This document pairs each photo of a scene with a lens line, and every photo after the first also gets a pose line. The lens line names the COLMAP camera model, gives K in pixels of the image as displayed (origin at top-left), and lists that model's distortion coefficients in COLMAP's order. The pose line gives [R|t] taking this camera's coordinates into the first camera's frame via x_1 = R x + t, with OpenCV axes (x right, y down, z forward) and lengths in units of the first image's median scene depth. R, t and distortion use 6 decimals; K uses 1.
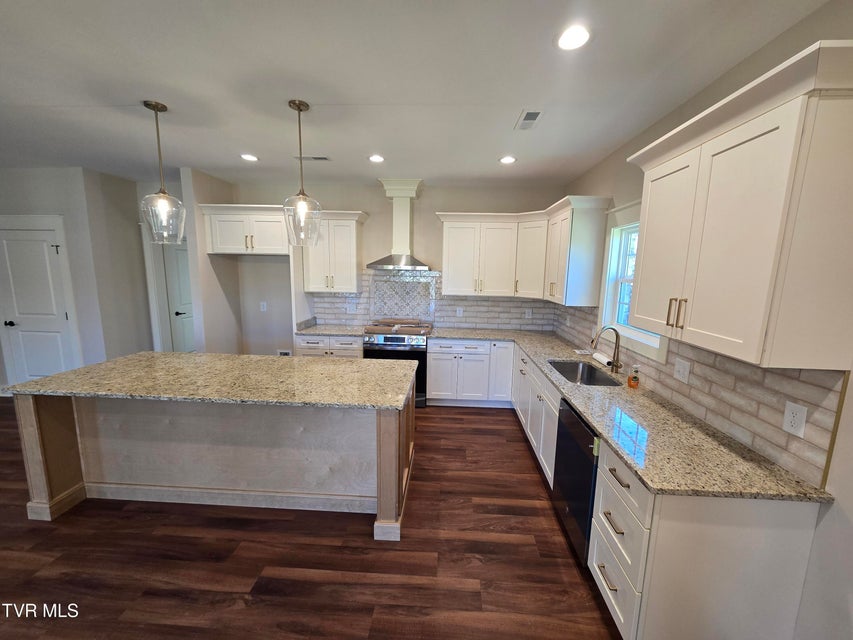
lens RADIAL K [[346.1, 0, 433.7], [0, 346.1, 325.6], [0, 0, 1]] dist [-0.005511, 0.000377]
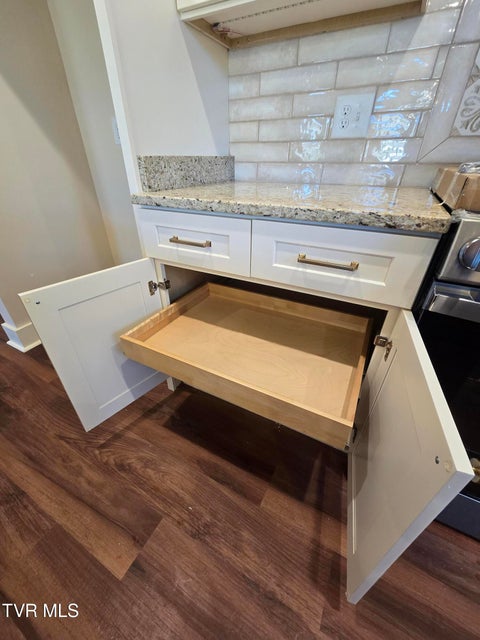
lens RADIAL K [[259.7, 0, 237.2], [0, 259.7, 325.8], [0, 0, 1]] dist [-0.005511, 0.000377]
pose [[0.902197, 0.219192, -0.371478, -0.235464], [-0.055429, 0.913027, 0.404116, 0.027026], [0.427748, -0.344001, 0.835880, 0.837767]]
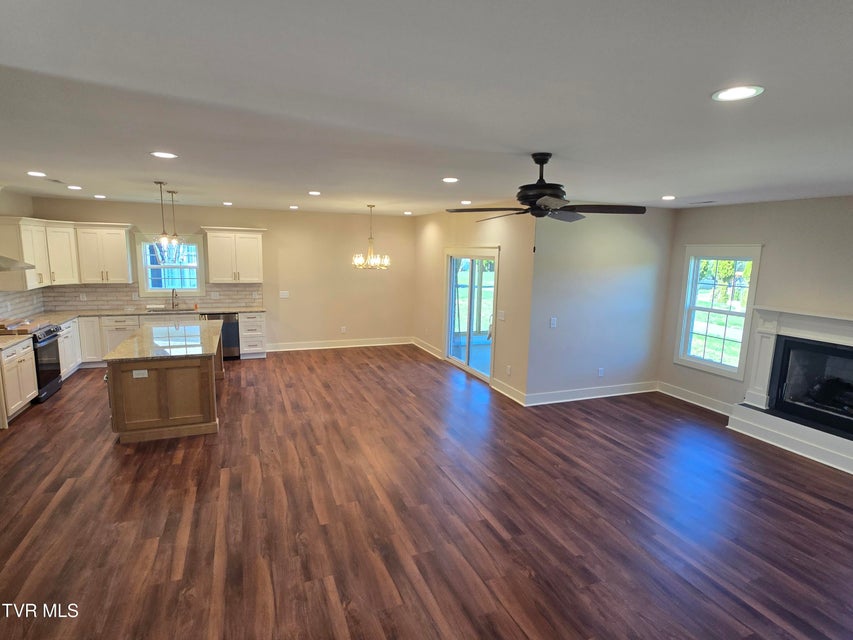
lens RADIAL K [[470.0, 0, 432.8], [0, 470.0, 322.9], [0, 0, 1]] dist [0.000567, 0.000080]
pose [[-0.418440, -0.168506, 0.892476, -1.937293], [0.113064, 0.965331, 0.235272, -0.201413], [-0.901180, 0.199354, -0.384881, 0.452505]]
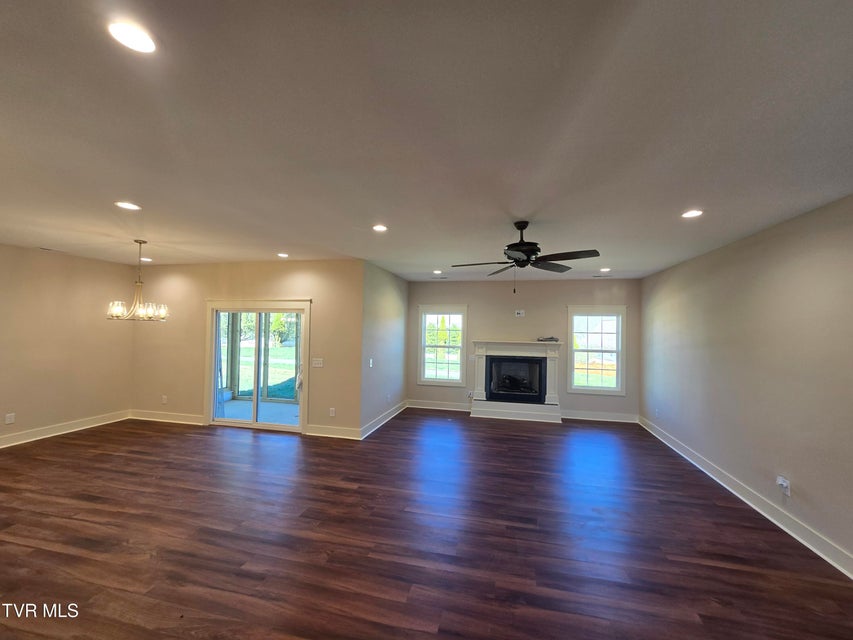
lens RADIAL K [[349.7, 0, 434.1], [0, 349.7, 323.6], [0, 0, 1]] dist [-0.003064, 0.000061]
pose [[-0.984087, -0.034554, 0.174298, -1.223718], [-0.009027, 0.989366, 0.145168, -0.153890], [-0.177460, 0.141285, -0.973934, 0.778852]]
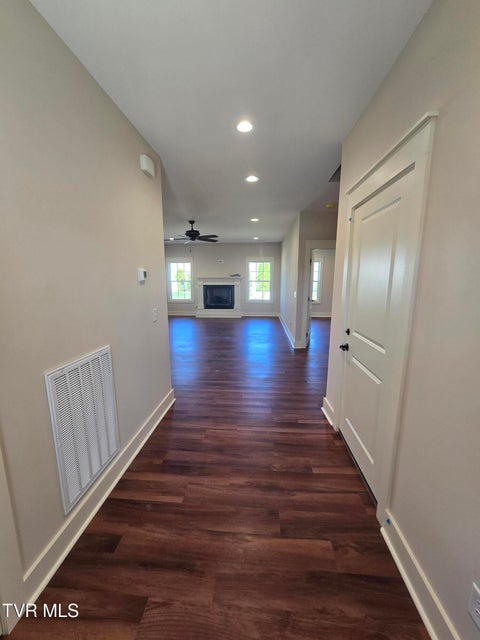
lens RADIAL K [[262.4, 0, 237.3], [0, 262.4, 325.3], [0, 0, 1]] dist [-0.003064, 0.000061]
pose [[-0.999152, -0.022746, 0.034319, -1.578453], [-0.009707, 0.940184, 0.340529, -0.225039], [-0.040012, 0.339907, -0.939608, 1.441276]]
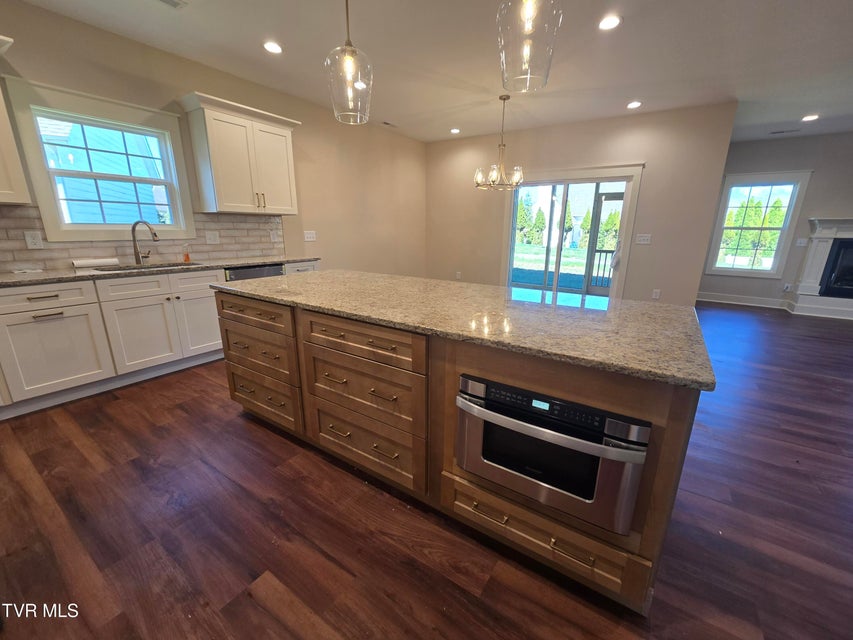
lens RADIAL K [[349.7, 0, 434.1], [0, 349.7, 323.6], [0, 0, 1]] dist [-0.003064, 0.000061]
pose [[-0.861468, -0.166436, 0.479763, -0.576209], [0.049579, 0.912684, 0.405647, -0.066468], [-0.505386, 0.373238, -0.777996, 0.976007]]
